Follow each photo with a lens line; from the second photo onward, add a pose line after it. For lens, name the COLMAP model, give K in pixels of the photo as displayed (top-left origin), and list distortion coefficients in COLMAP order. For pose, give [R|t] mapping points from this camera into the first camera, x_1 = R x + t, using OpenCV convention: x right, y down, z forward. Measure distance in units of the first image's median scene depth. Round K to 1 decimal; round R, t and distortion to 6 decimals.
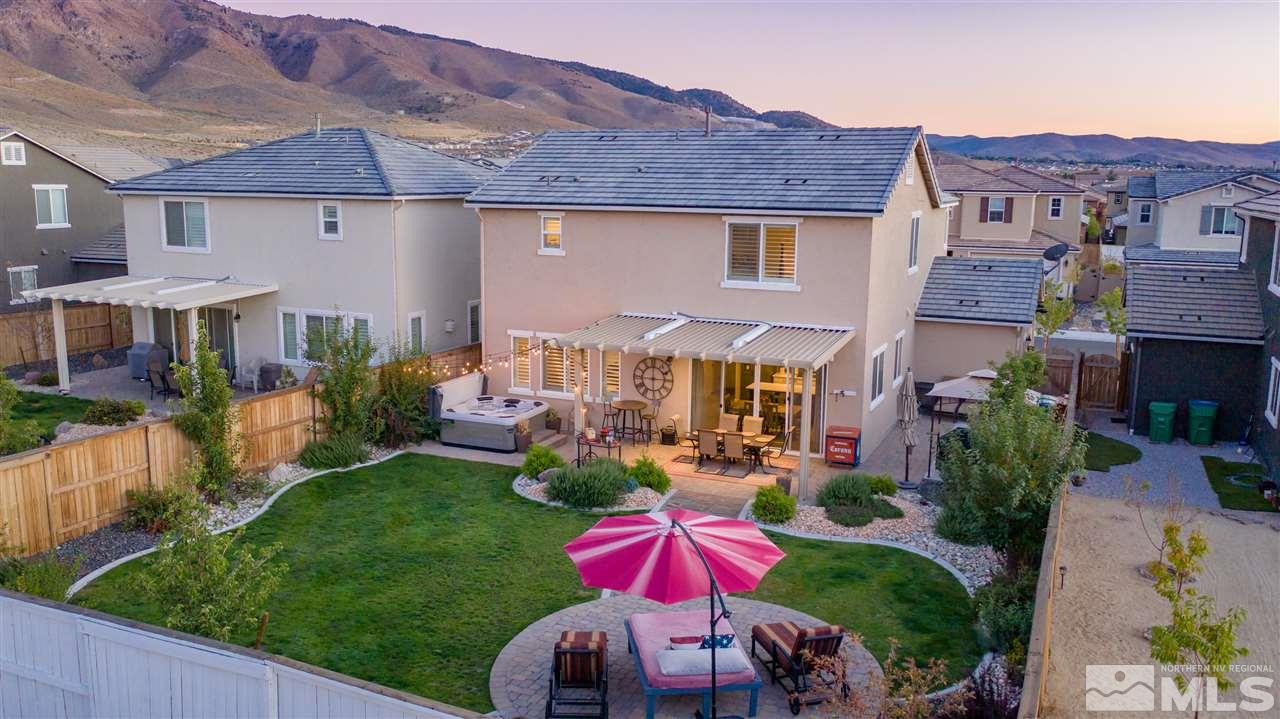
lens RADIAL K [[1033.7, 0, 640.9], [0, 1033.7, 355.1], [0, 0, 1]] dist [-0.015126, 0.023405]
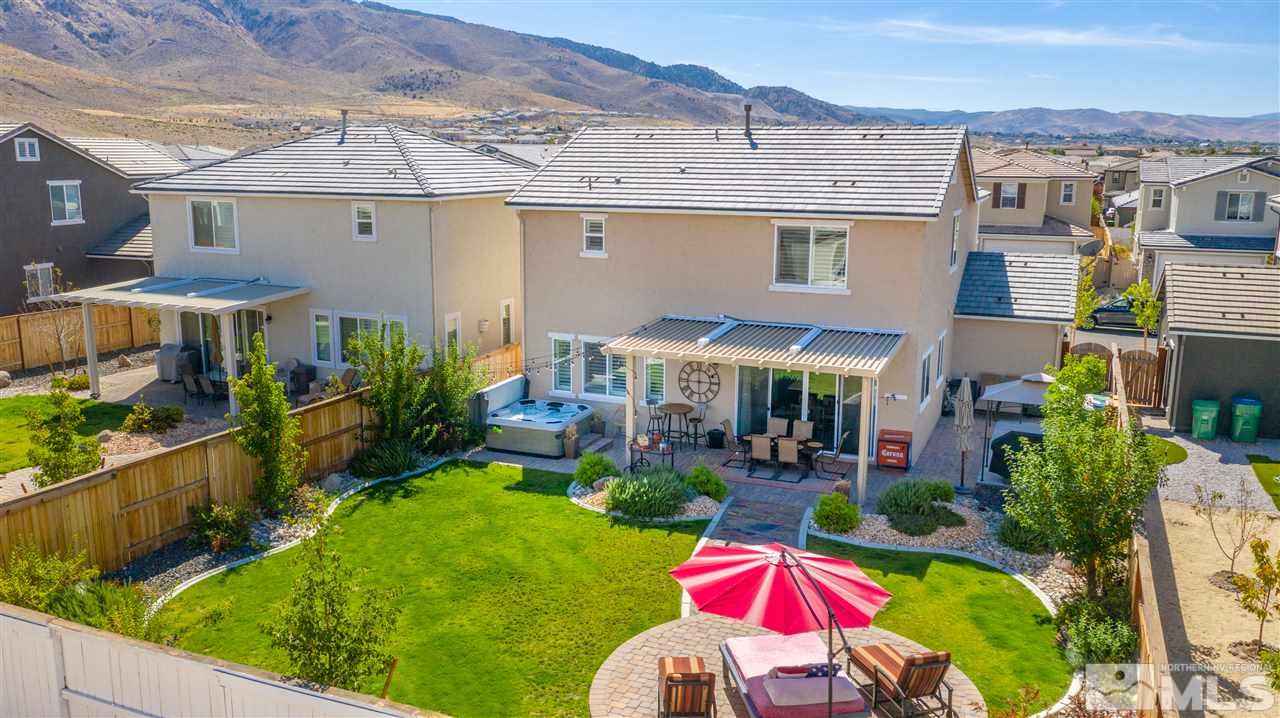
lens RADIAL K [[1033.7, 0, 640.7], [0, 1033.7, 361.8], [0, 0, 1]] dist [-0.015126, 0.023405]
pose [[0.999901, -0.008005, 0.011608, -0.057164], [0.007679, 0.999583, 0.027818, -0.025157], [-0.011826, -0.027727, 0.999546, 0.006876]]
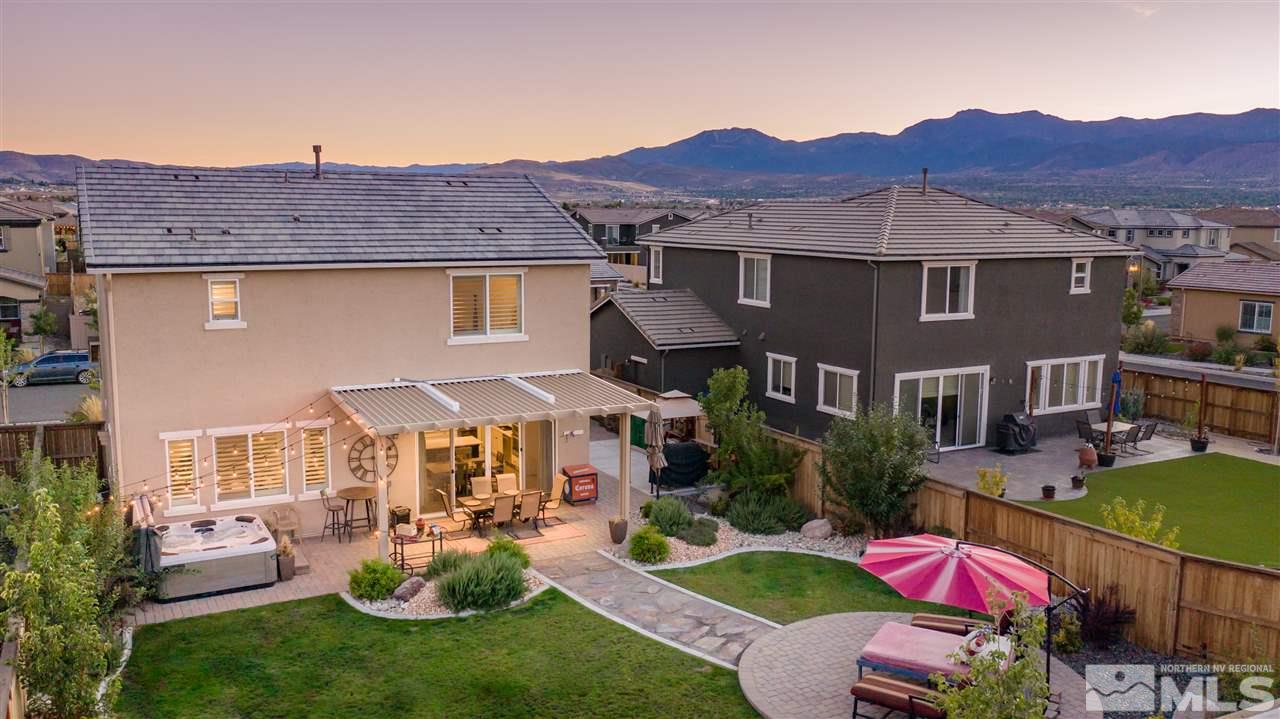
lens RADIAL K [[1033.7, 0, 631.8], [0, 1033.7, 357.8], [0, 0, 1]] dist [-0.015126, 0.023405]
pose [[0.611028, -0.116908, 0.782929, -0.542532], [0.131022, 0.990329, 0.045623, -0.073959], [-0.780691, 0.074704, 0.620436, 0.287794]]
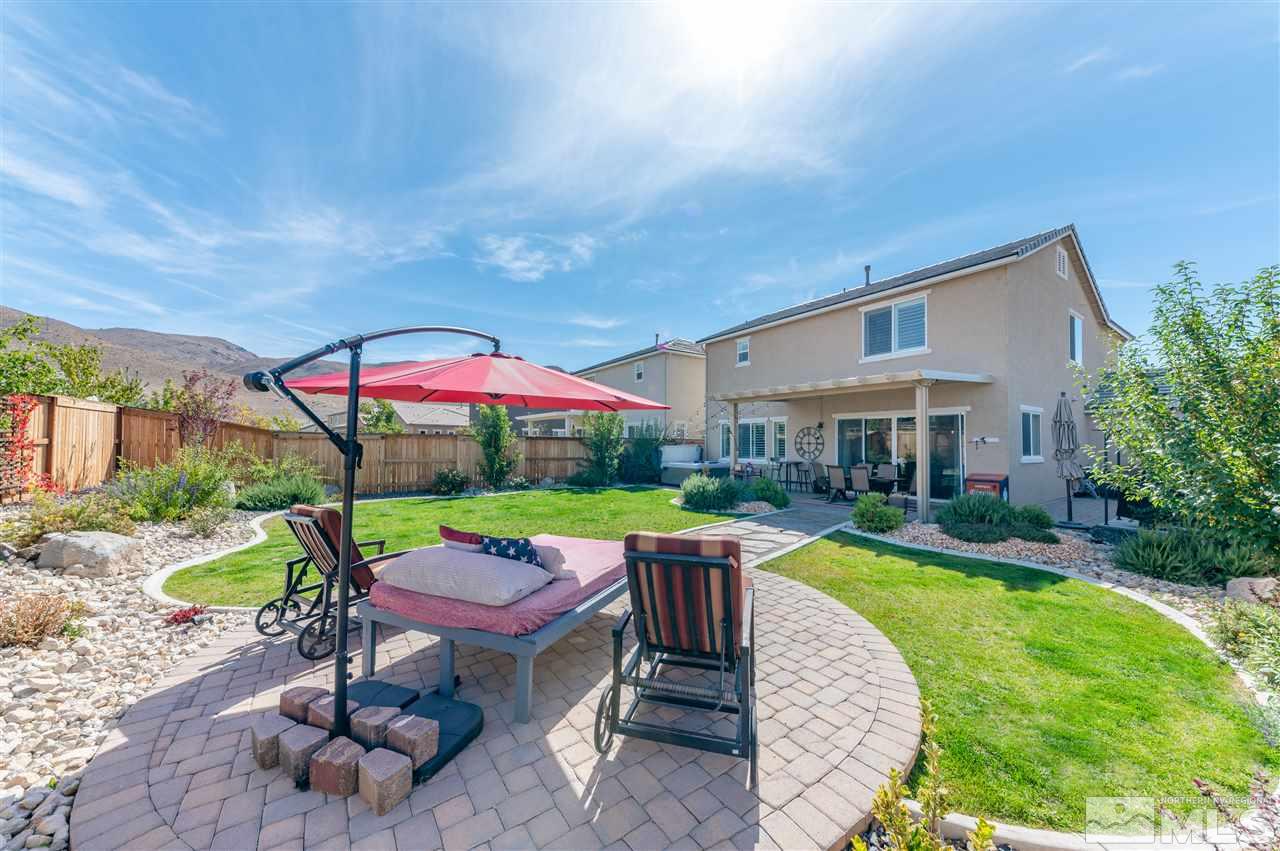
lens RADIAL K [[445.9, 0, 638.1], [0, 445.9, 430.2], [0, 0, 1]] dist [0.005057, -0.002675]
pose [[0.850808, -0.021776, -0.525025, 0.128862], [-0.083516, 0.980837, -0.176020, 0.128169], [0.518797, 0.193608, 0.832686, 0.419779]]
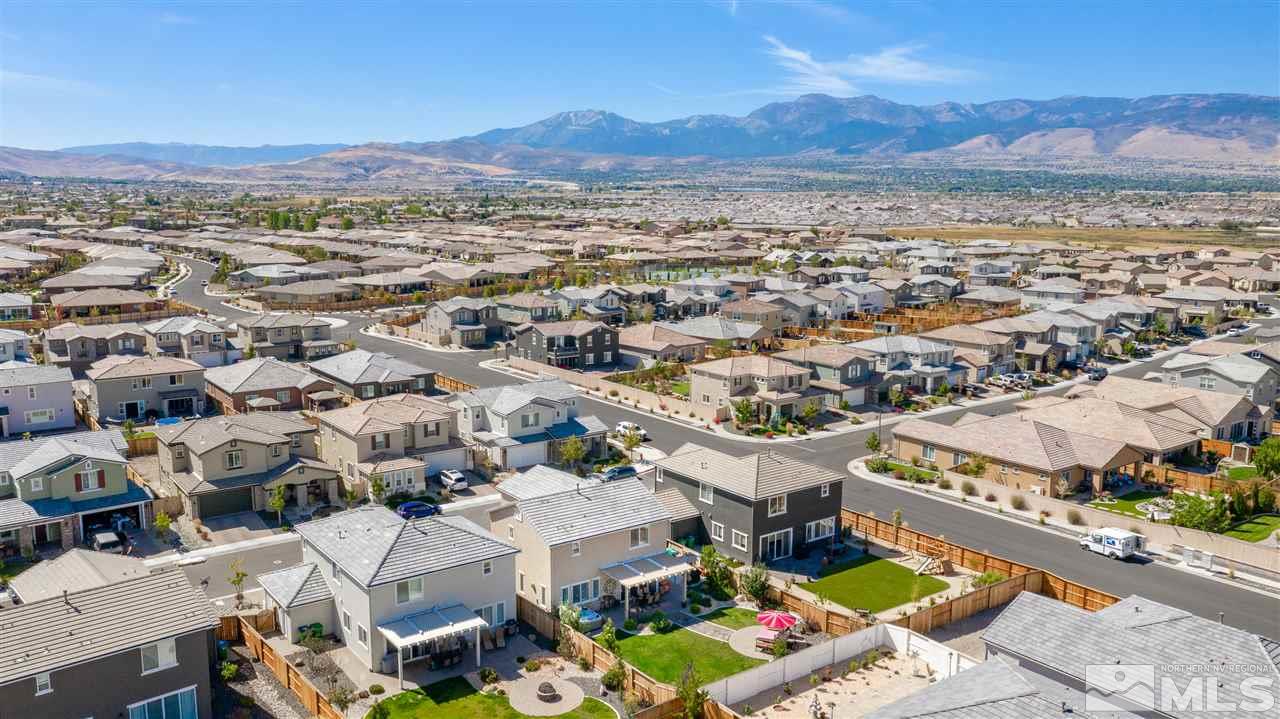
lens RADIAL K [[1033.7, 0, 636.9], [0, 1033.7, 354.7], [0, 0, 1]] dist [-0.015126, 0.023405]
pose [[0.490116, -0.150977, 0.858482, -2.437824], [0.143680, 0.985406, 0.091271, -0.907462], [-0.859734, 0.078613, 0.504656, -0.615151]]
